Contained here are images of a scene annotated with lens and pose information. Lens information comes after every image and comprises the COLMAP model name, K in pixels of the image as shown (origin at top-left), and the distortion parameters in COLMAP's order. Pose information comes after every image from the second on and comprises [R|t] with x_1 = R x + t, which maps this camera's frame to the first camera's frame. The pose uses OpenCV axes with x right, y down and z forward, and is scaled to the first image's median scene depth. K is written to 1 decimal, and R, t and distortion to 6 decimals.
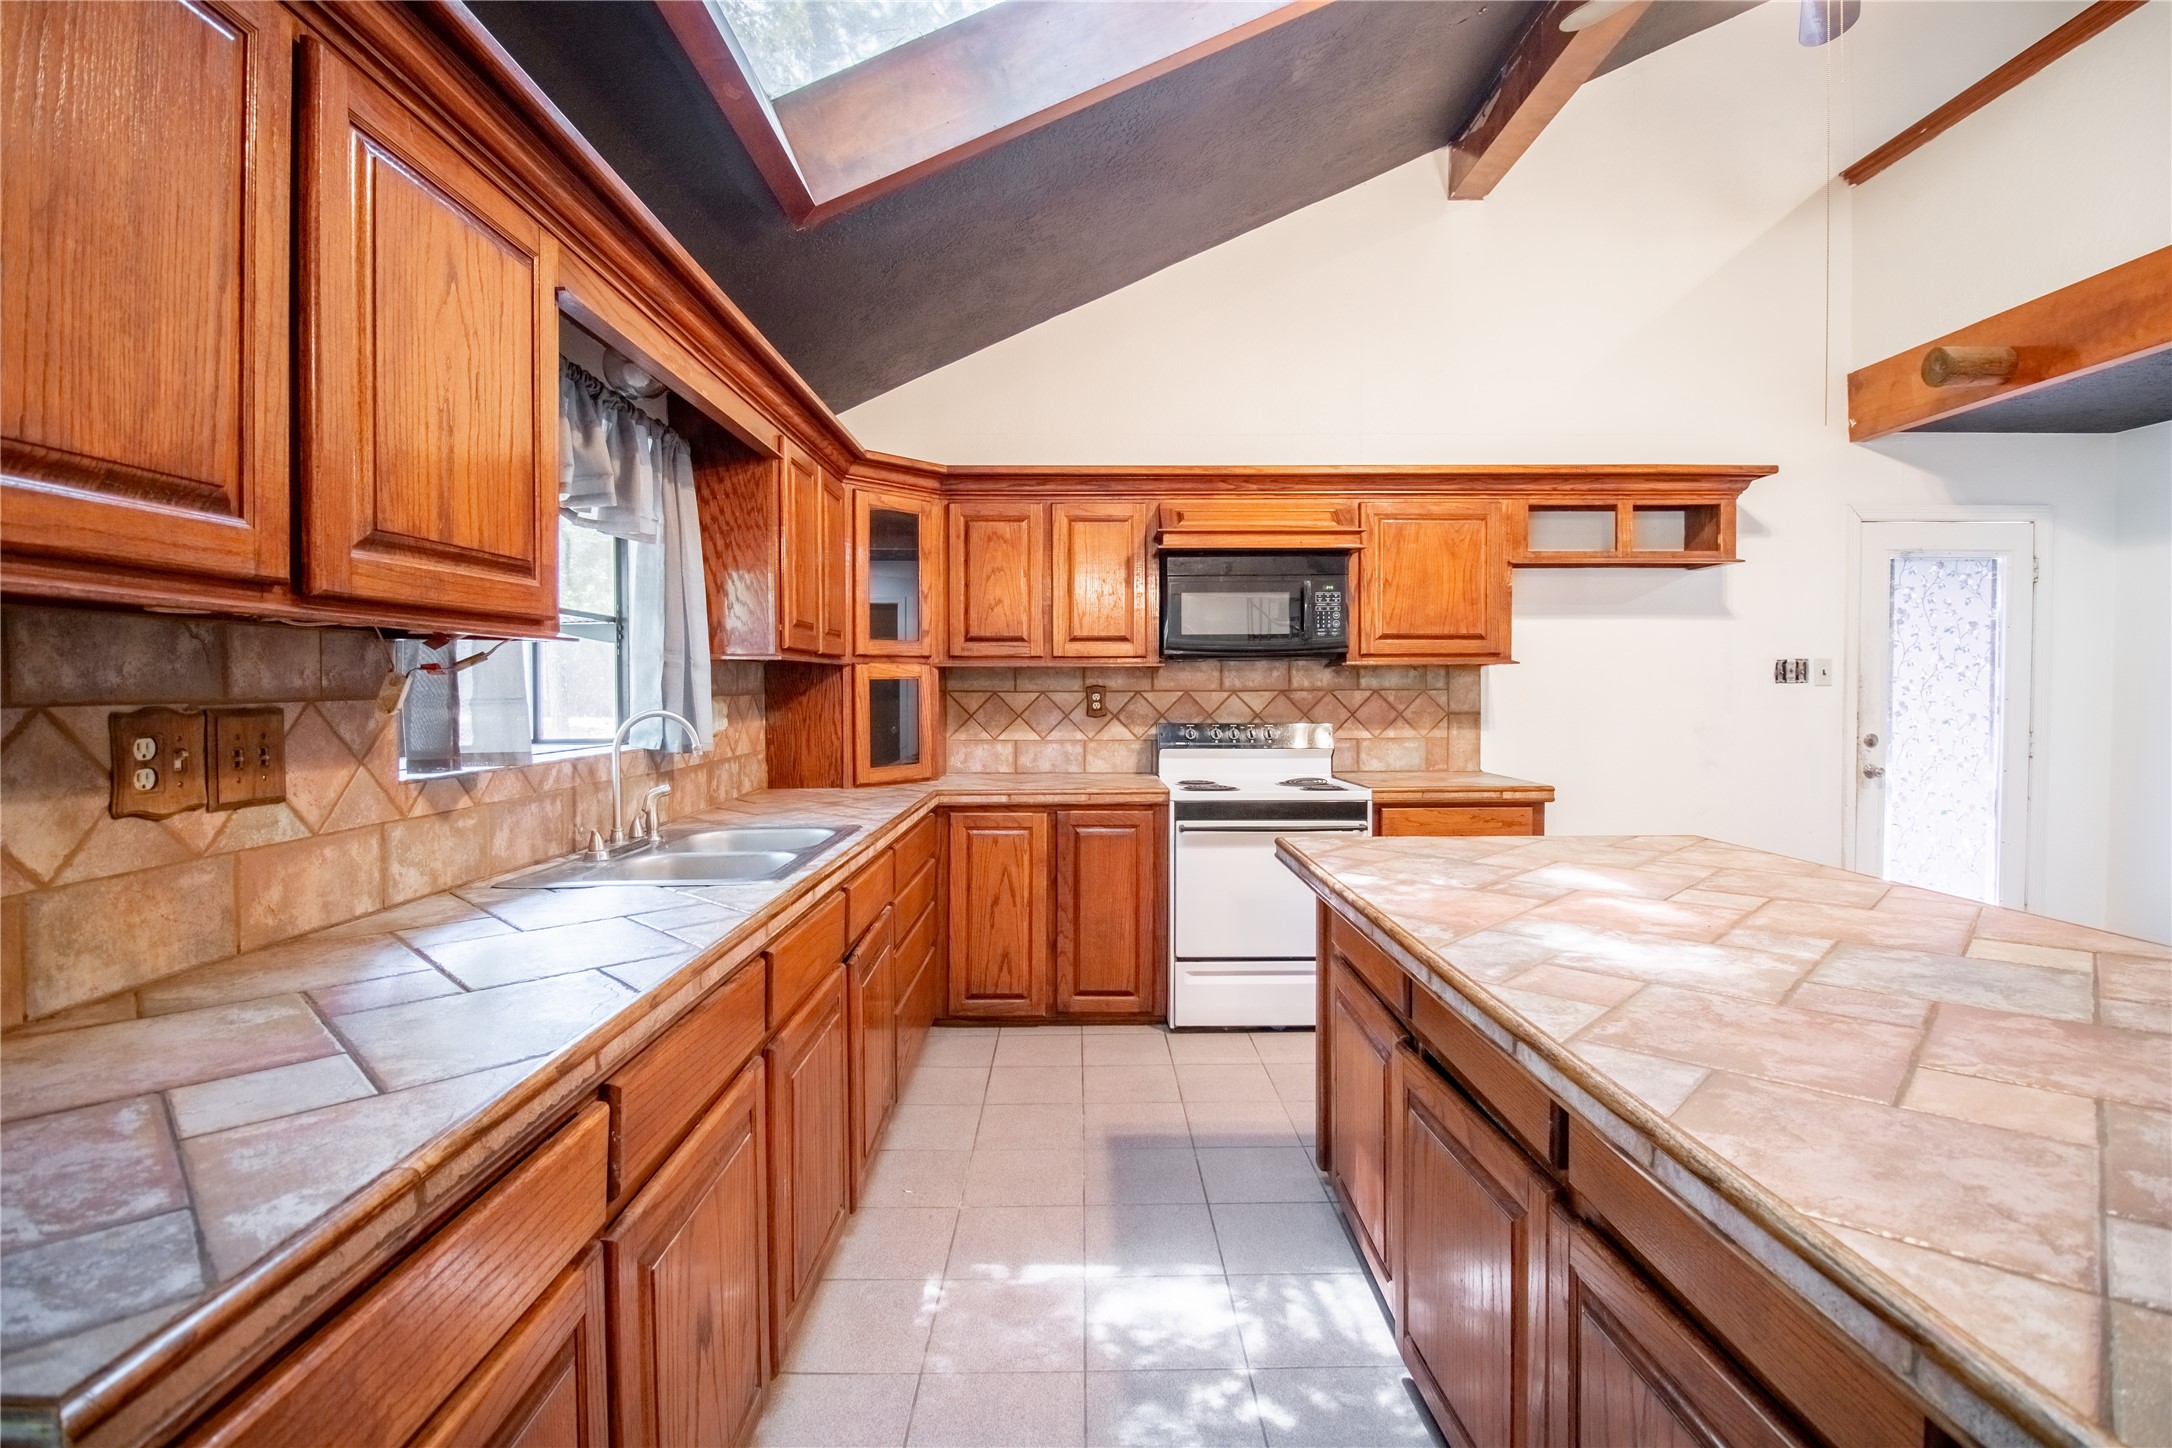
lens RADIAL K [[1027.7, 0, 1086.9], [0, 1027.7, 703.8], [0, 0, 1]] dist [-0.002637, -0.000598]
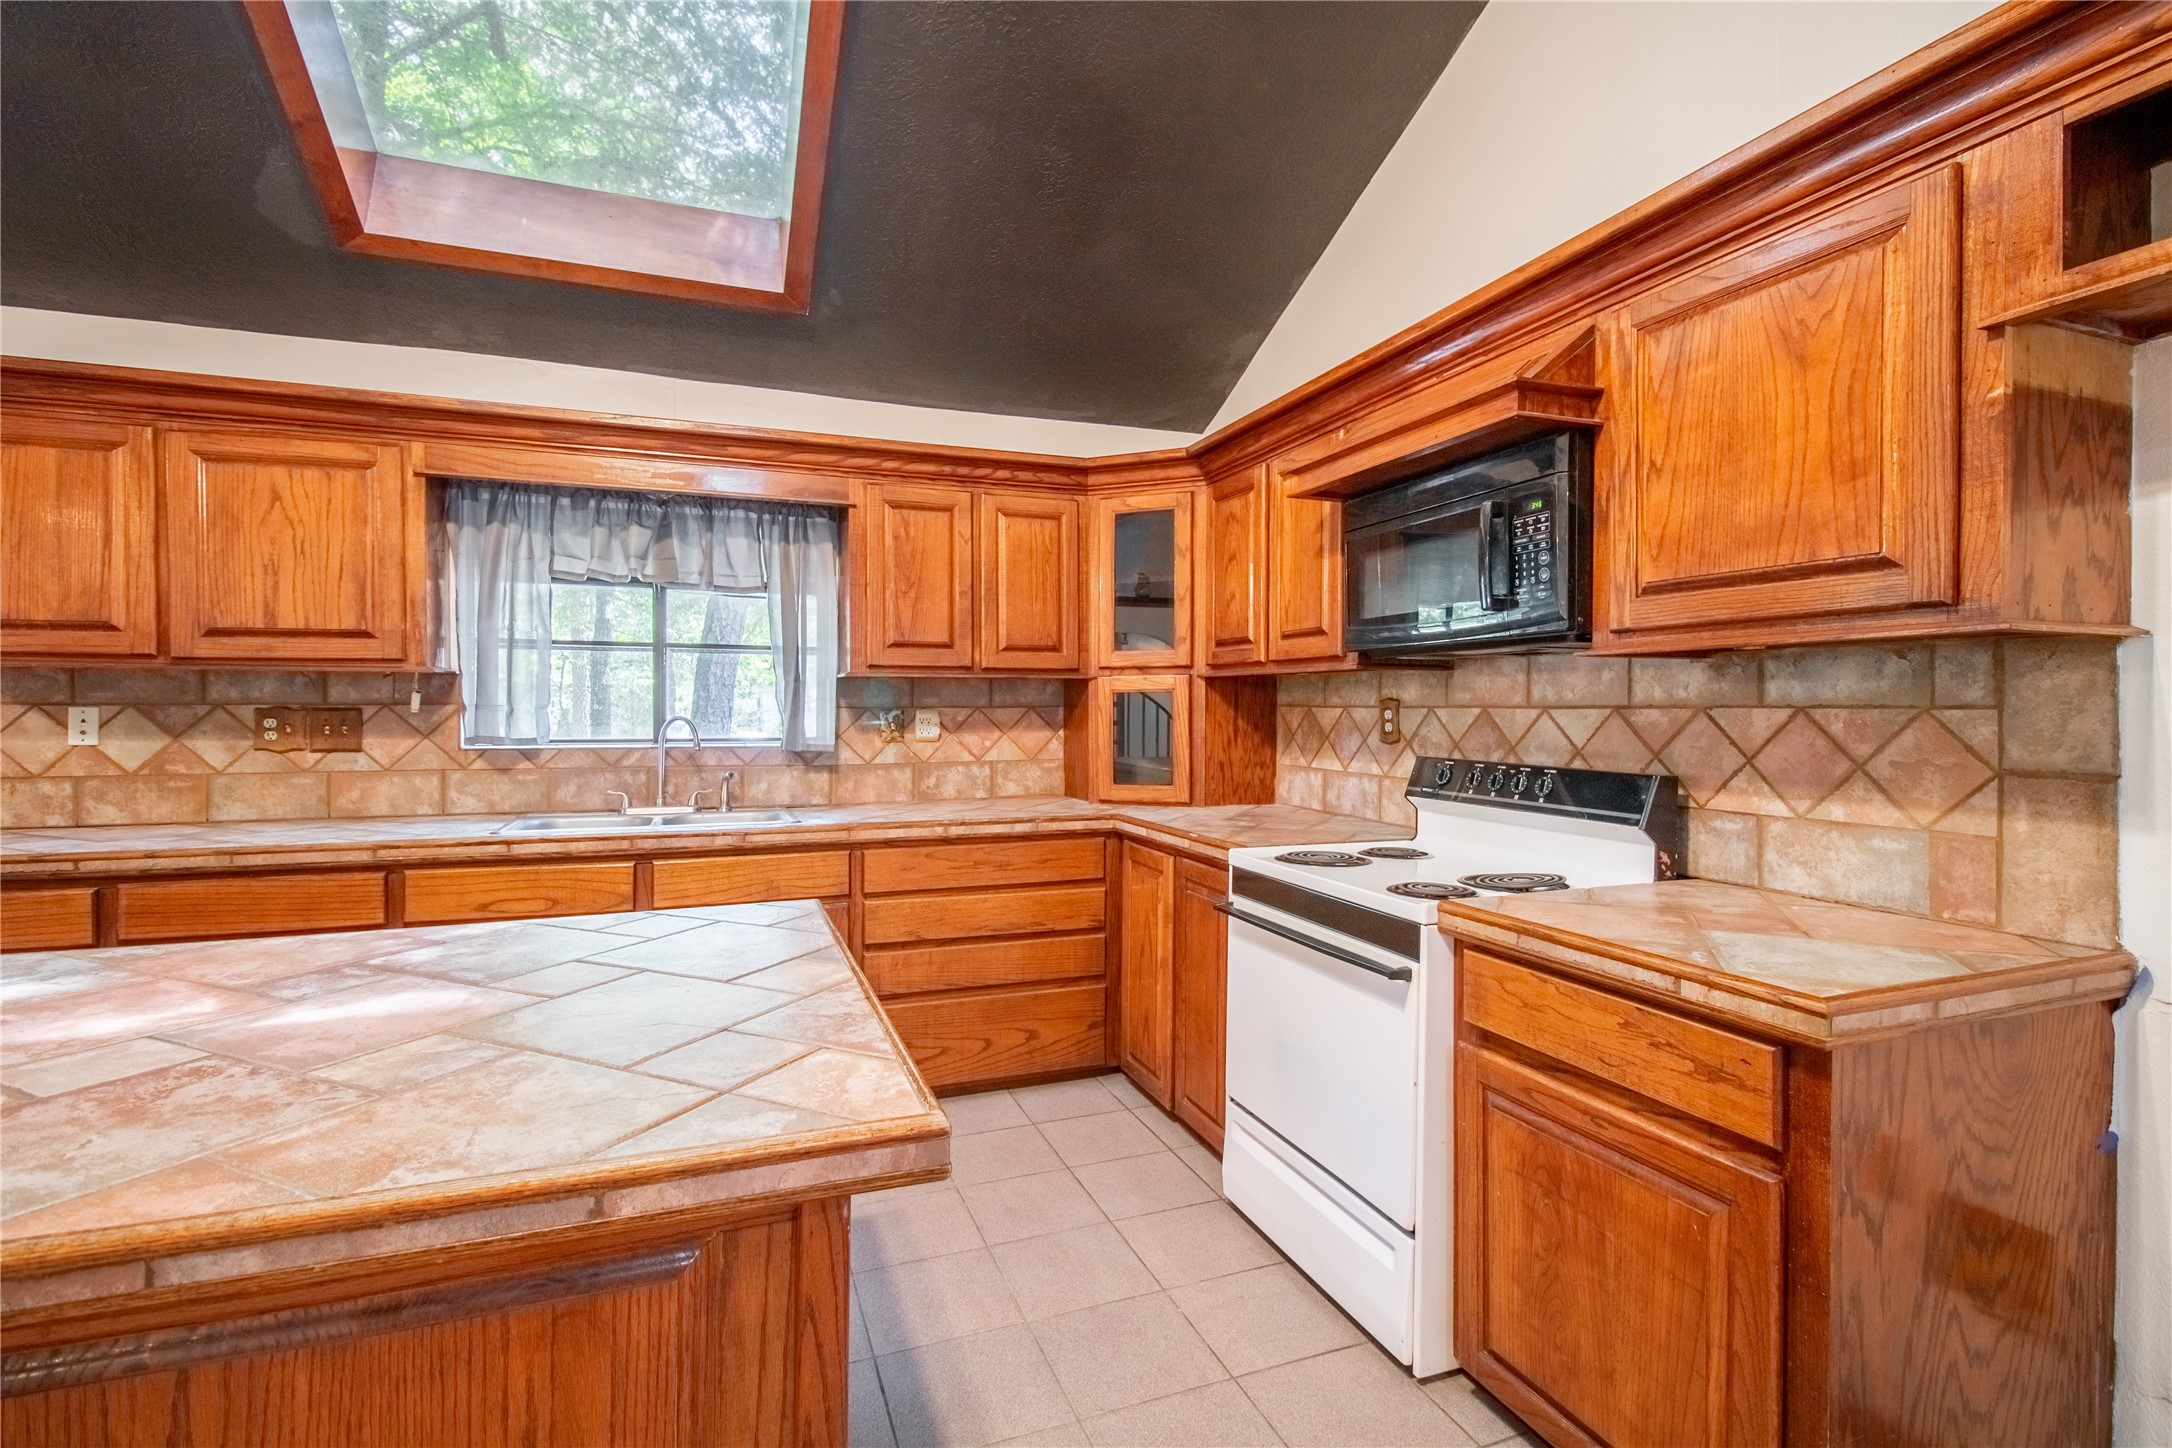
lens RADIAL K [[999.2, 0, 1091.7], [0, 999.2, 709.8], [0, 0, 1]] dist [0.020859, -0.012256]
pose [[0.348746, 0.008921, -0.937175, 0.660787], [-0.017700, 0.999839, 0.002931, -0.009644], [0.937050, 0.015565, 0.348848, 0.656379]]
